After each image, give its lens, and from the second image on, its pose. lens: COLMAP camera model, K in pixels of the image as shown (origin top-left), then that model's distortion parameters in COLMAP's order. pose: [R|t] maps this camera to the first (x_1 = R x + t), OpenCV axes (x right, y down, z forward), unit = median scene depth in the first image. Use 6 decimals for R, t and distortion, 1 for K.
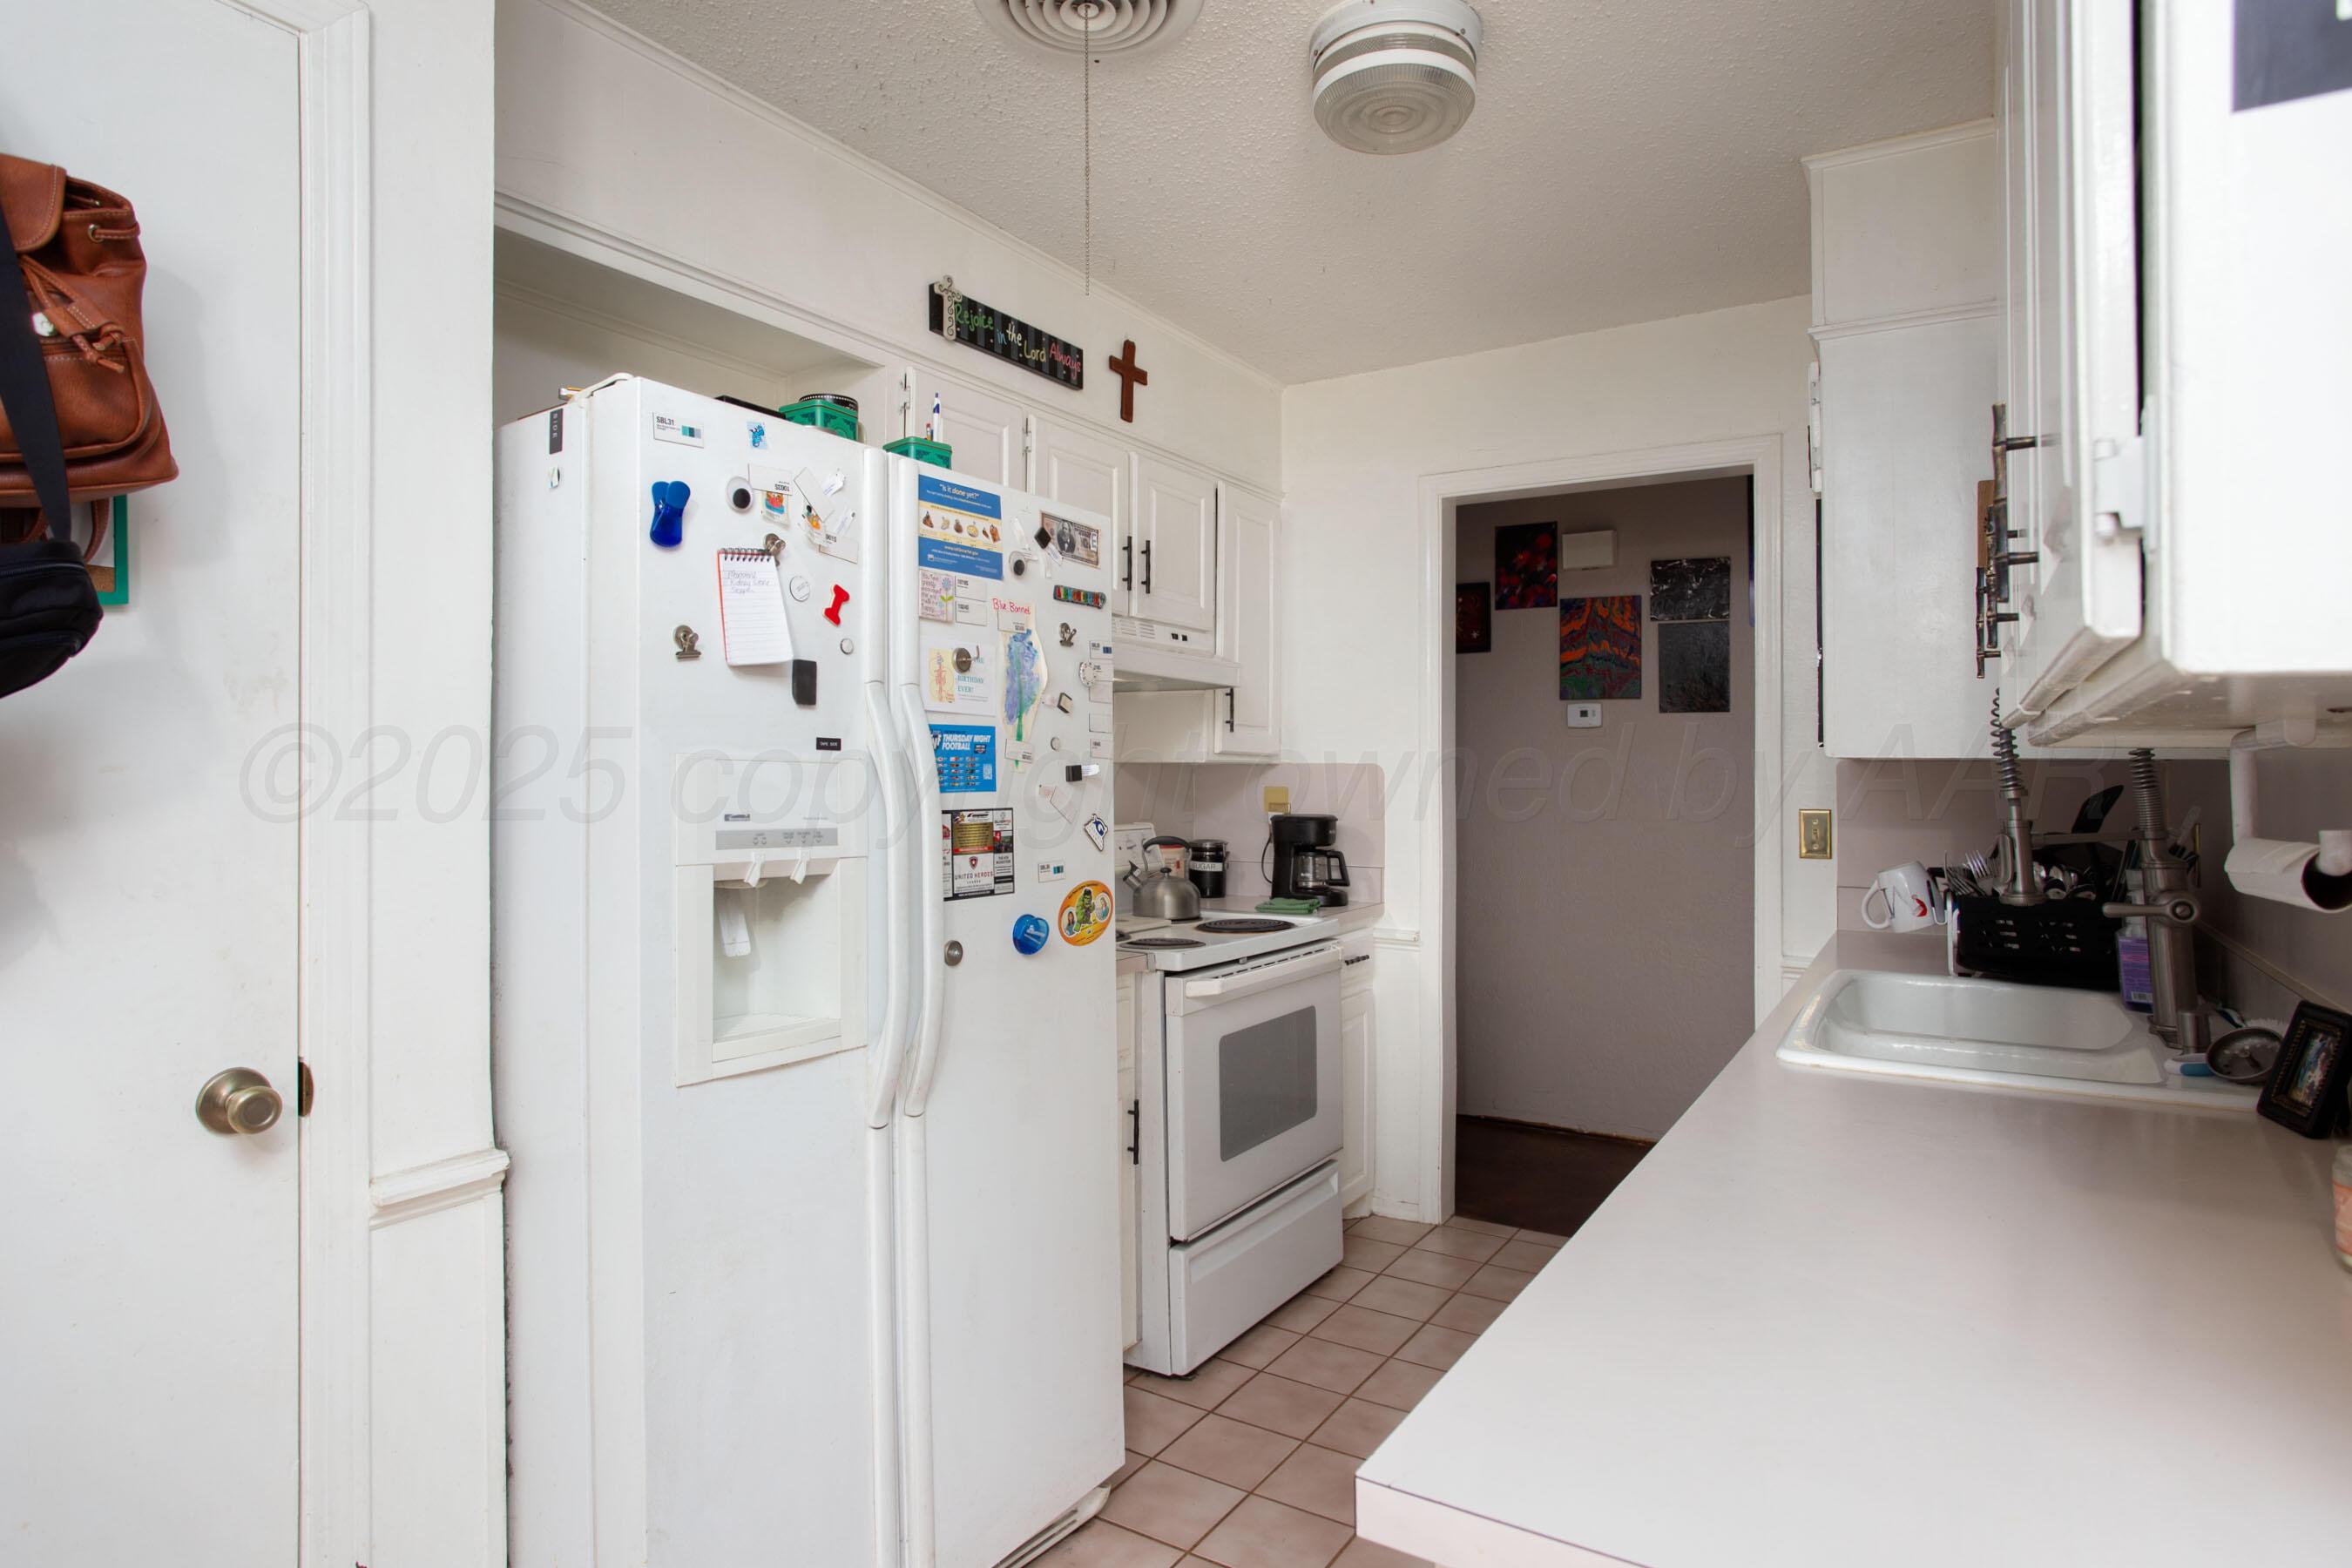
lens RADIAL K [[1248.3, 0, 1176.0], [0, 1248.3, 784.0], [0, 0, 1]] dist [-0.088044, 0.041955]
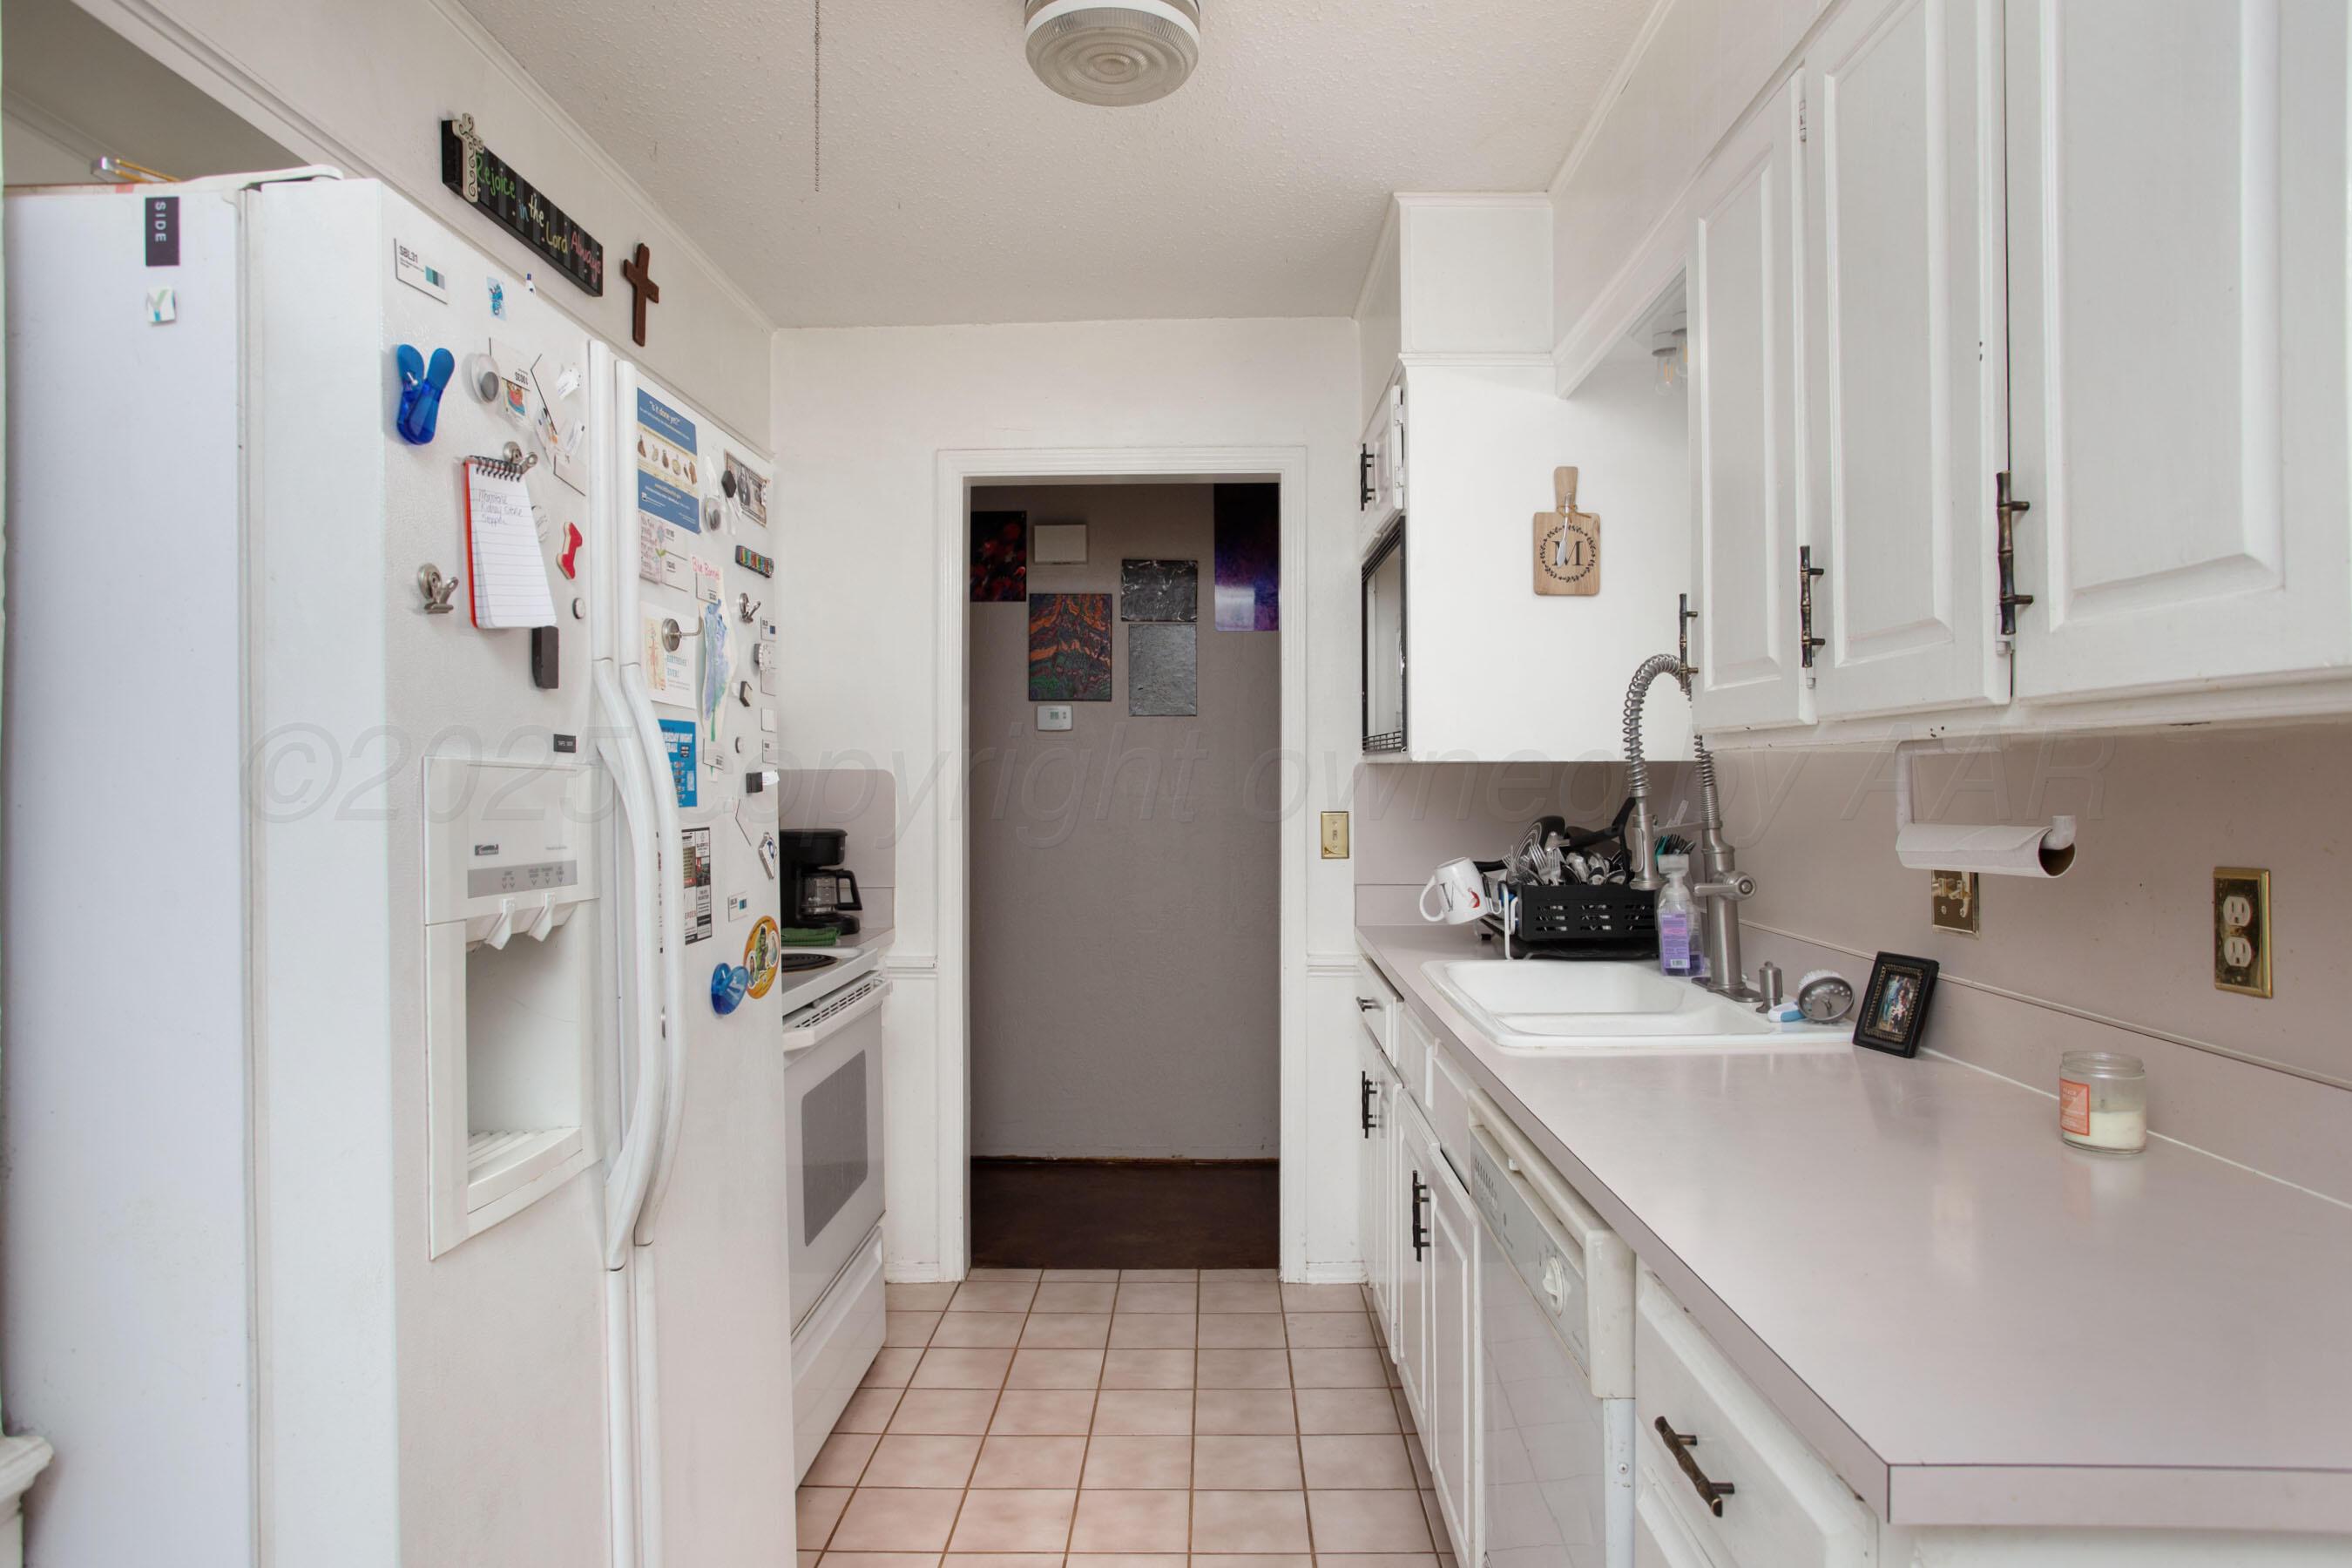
lens RADIAL K [[1378.5, 0, 1178.8], [0, 1378.5, 769.4], [0, 0, 1]] dist [-0.092105, 0.072589]
pose [[0.850474, -0.004025, 0.526002, -0.254437], [0.012732, 0.999835, -0.012935, -0.001698], [-0.525863, 0.017698, 0.850385, 0.093913]]
